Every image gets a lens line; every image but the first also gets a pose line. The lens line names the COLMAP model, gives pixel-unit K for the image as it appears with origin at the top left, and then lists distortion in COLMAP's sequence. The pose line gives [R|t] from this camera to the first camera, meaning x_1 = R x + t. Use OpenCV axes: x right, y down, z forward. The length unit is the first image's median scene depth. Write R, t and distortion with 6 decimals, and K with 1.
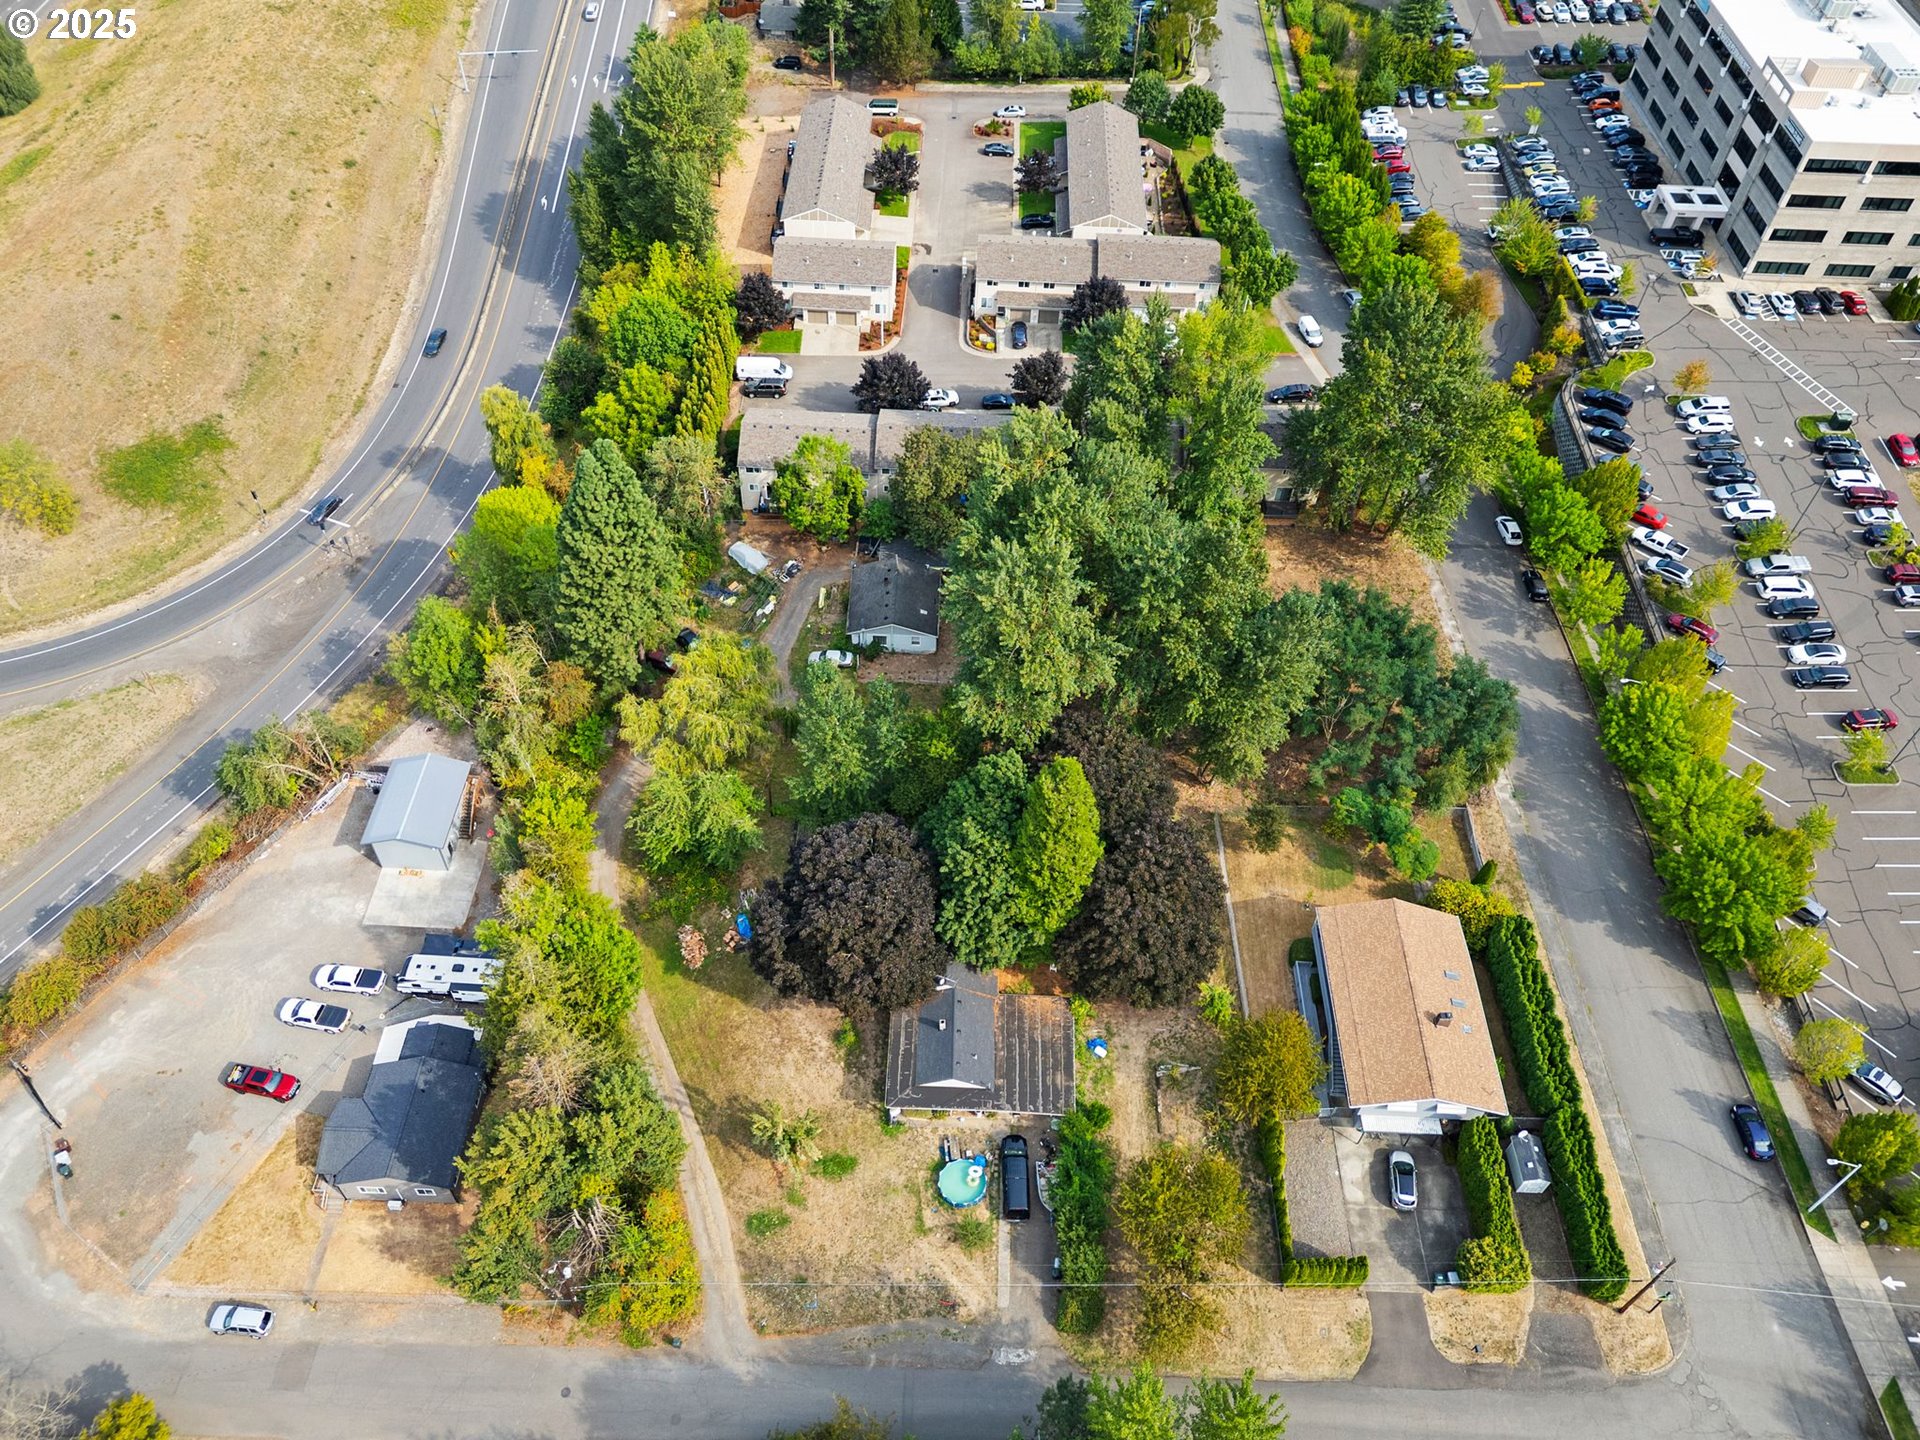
lens RADIAL K [[1458.2, 0, 970.1], [0, 1458.2, 746.9], [0, 0, 1]] dist [0.102500, -0.114254]
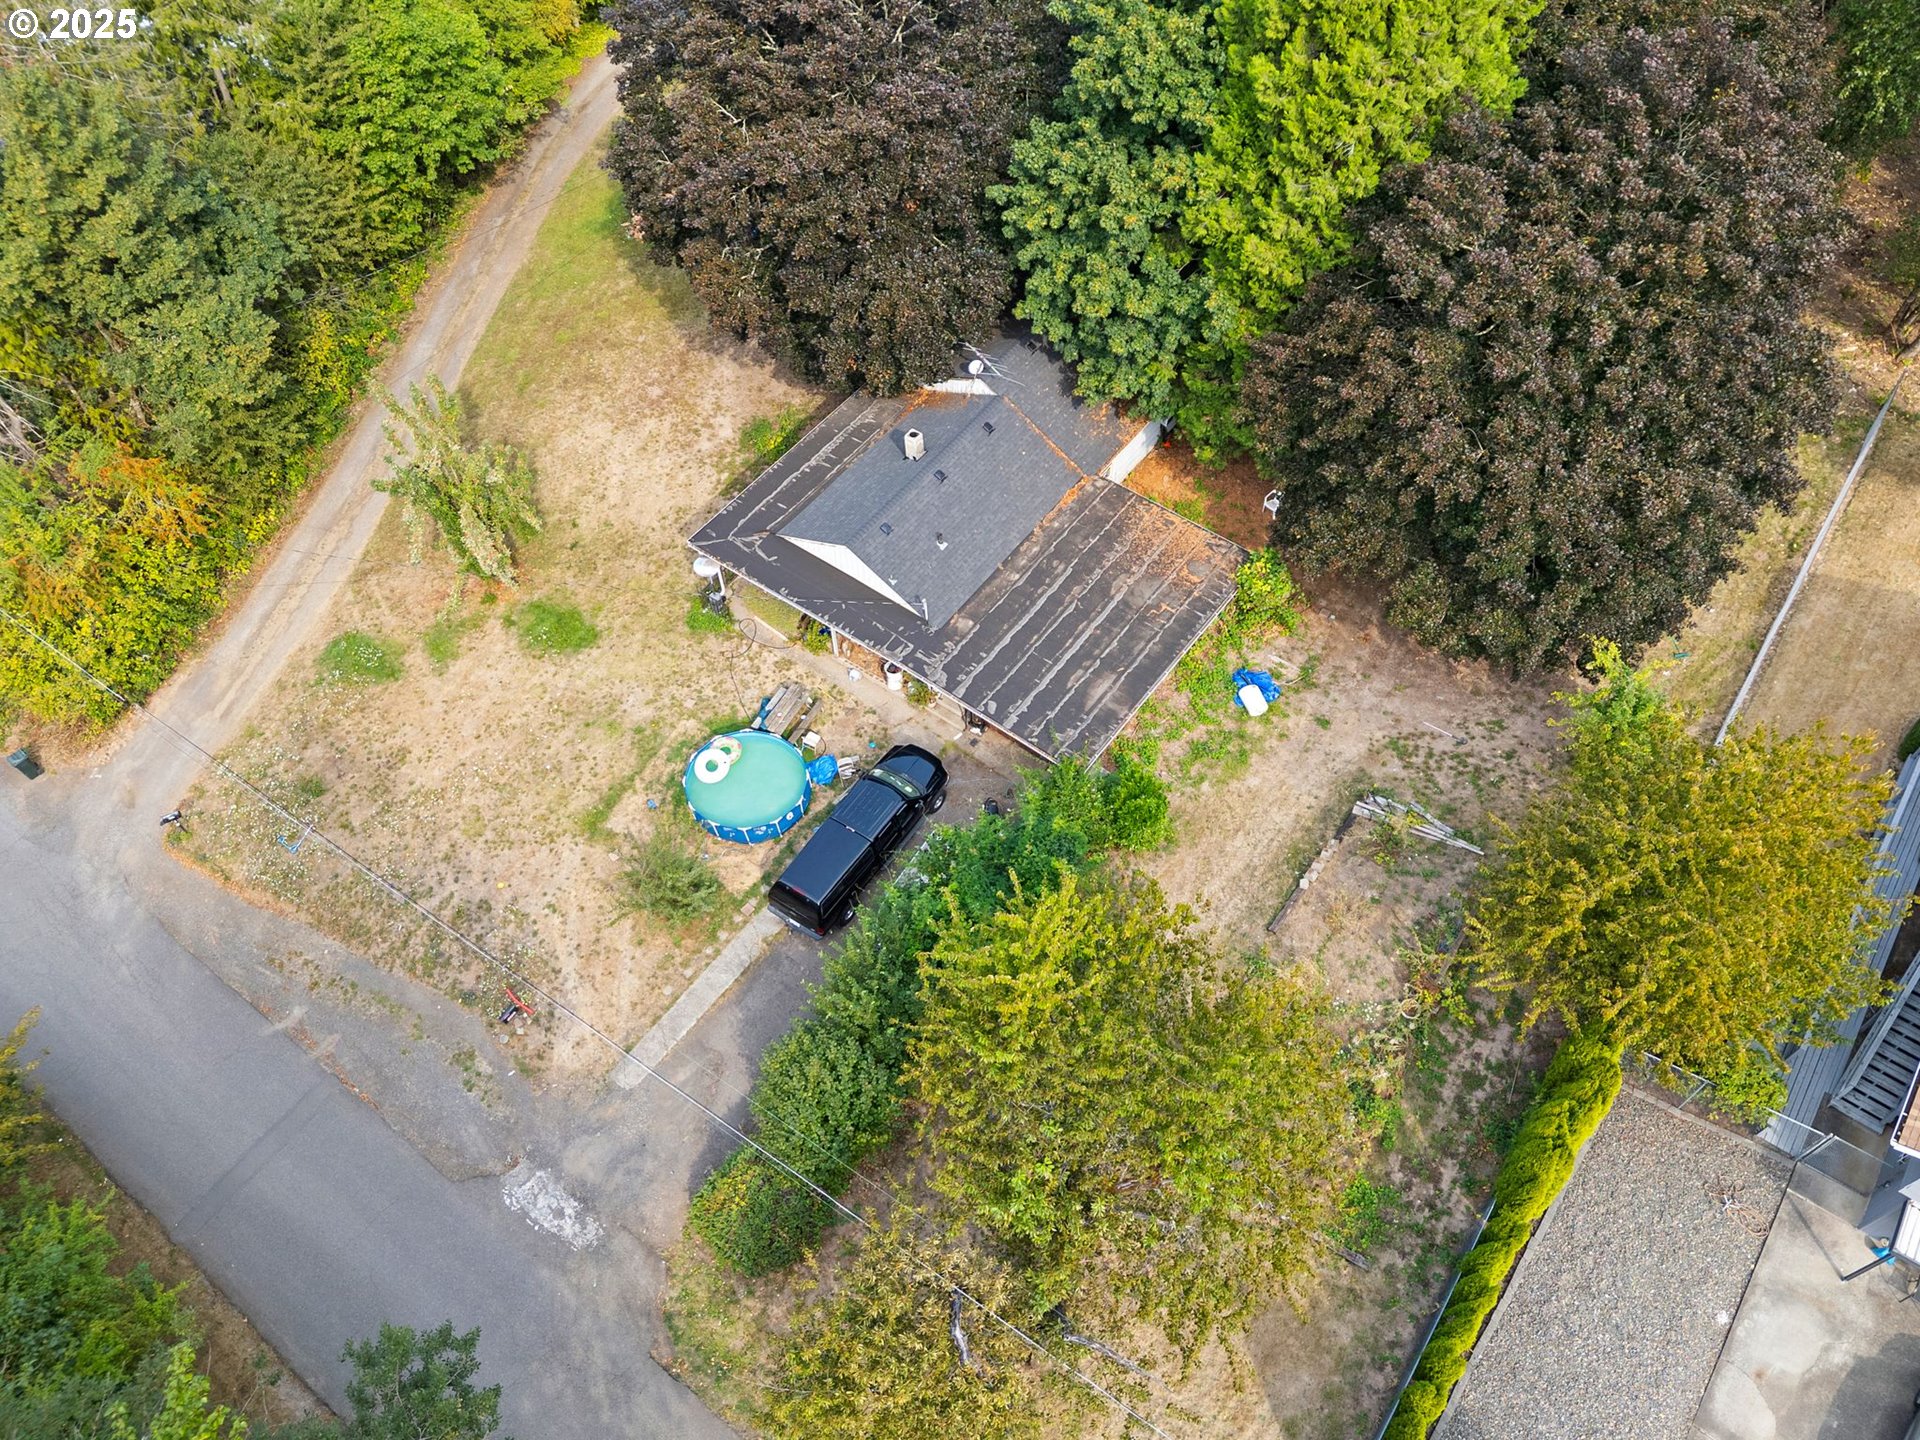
lens RADIAL K [[1458.2, 0, 970.1], [0, 1458.2, 746.9], [0, 0, 1]] dist [0.102500, -0.114254]
pose [[0.827072, 0.445237, -0.343098, 0.170750], [-0.412166, 0.895410, 0.168404, 0.193415], [0.382193, 0.002131, 0.924080, 0.649294]]
